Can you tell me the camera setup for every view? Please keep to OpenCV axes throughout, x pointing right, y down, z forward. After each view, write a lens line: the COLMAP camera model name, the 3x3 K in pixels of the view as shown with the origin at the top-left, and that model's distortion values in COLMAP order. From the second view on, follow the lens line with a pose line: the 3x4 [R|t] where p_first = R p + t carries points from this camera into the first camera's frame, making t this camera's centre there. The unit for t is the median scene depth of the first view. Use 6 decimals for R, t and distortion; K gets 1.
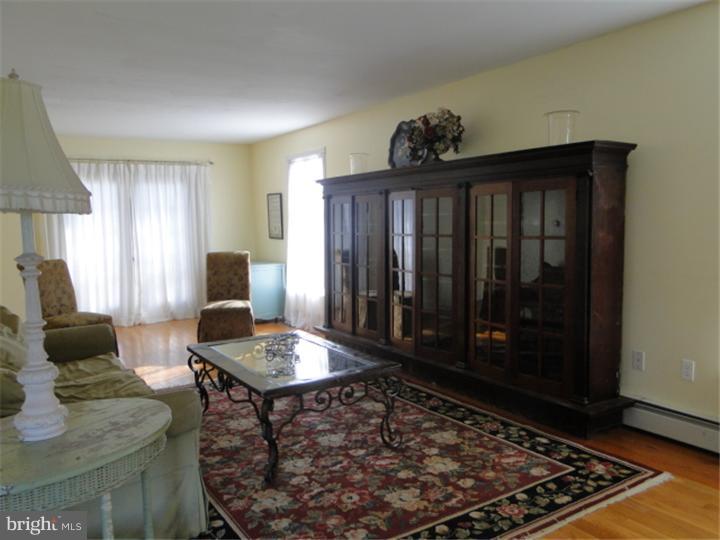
lens RADIAL K [[590.6, 0, 360.0], [0, 590.6, 270.0], [0, 0, 1]] dist [0.001194, -0.005508]
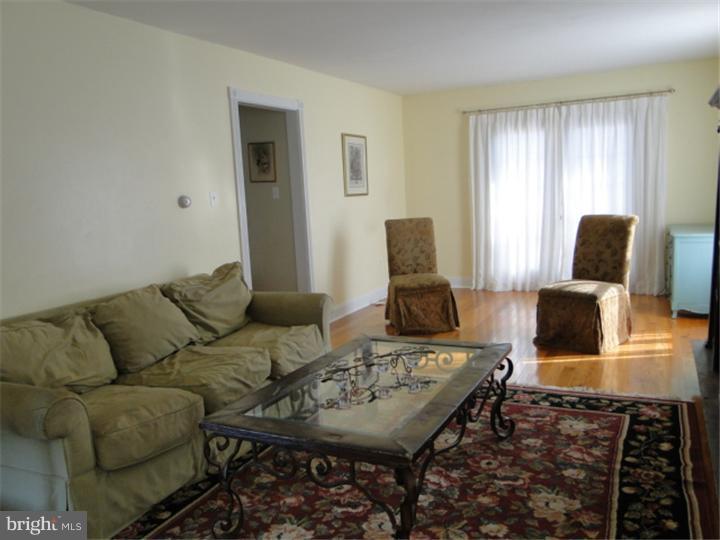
lens RADIAL K [[590.6, 0, 360.0], [0, 590.6, 270.0], [0, 0, 1]] dist [0.001194, -0.005508]
pose [[0.522888, 0.113953, -0.844750, 0.248857], [-0.036768, 0.993117, 0.111208, -0.033414], [0.851608, -0.027089, 0.523478, 0.353877]]
